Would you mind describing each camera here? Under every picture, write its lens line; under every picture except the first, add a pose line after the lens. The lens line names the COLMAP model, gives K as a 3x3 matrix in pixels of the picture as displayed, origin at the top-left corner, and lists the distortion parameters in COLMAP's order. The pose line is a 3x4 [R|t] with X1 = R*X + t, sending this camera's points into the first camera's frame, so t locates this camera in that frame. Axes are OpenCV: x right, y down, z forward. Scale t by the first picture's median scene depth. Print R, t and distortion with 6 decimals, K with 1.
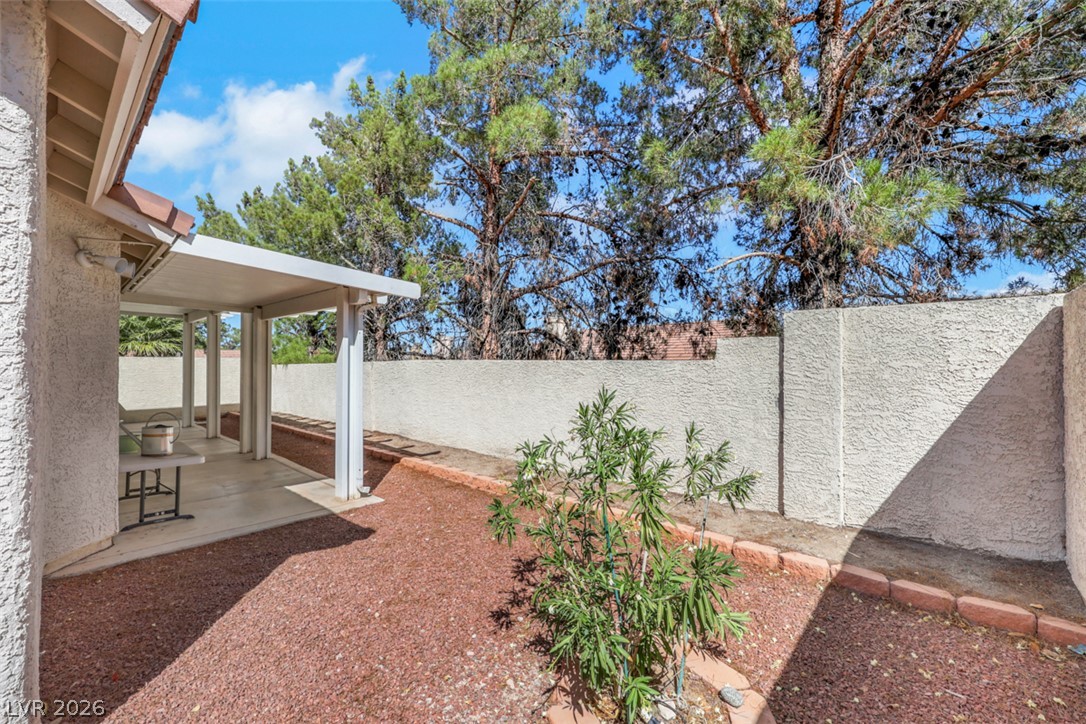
lens RADIAL K [[451.7, 0, 547.4], [0, 451.7, 362.2], [0, 0, 1]] dist [-0.001132, 0.000018]
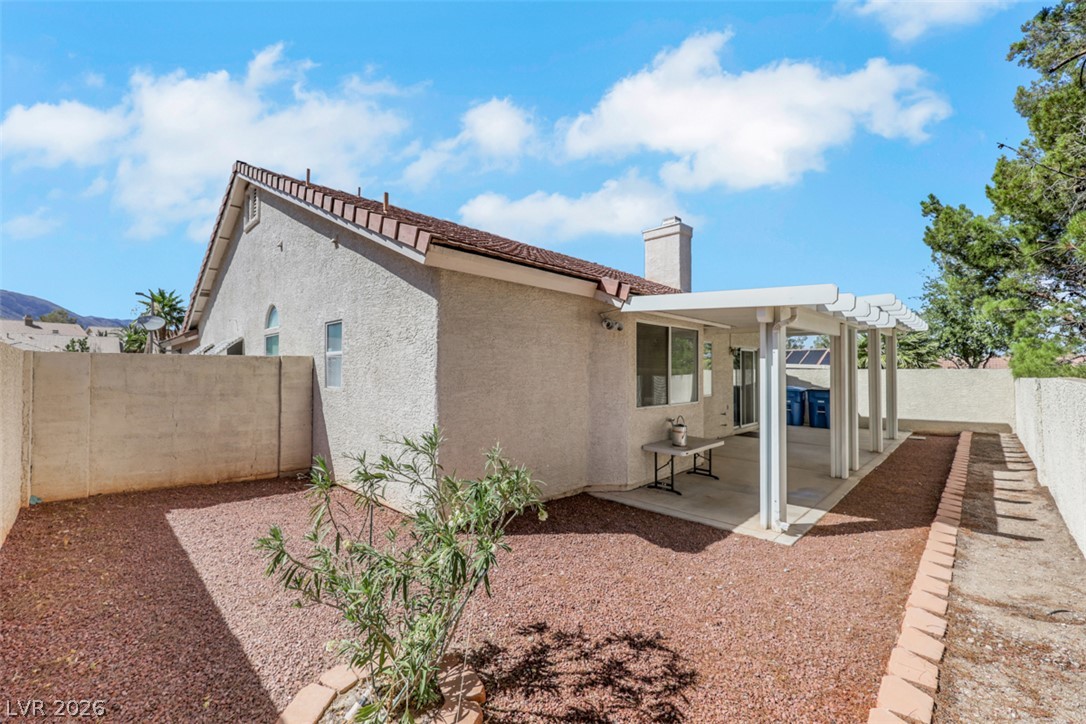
lens RADIAL K [[451.7, 0, 546.4], [0, 451.7, 361.5], [0, 0, 1]] dist [-0.001132, 0.000018]
pose [[-0.034581, -0.011223, -0.999339, 0.734973], [0.001426, 0.999935, -0.011279, -0.054072], [0.999401, -0.001815, -0.034562, 0.780116]]
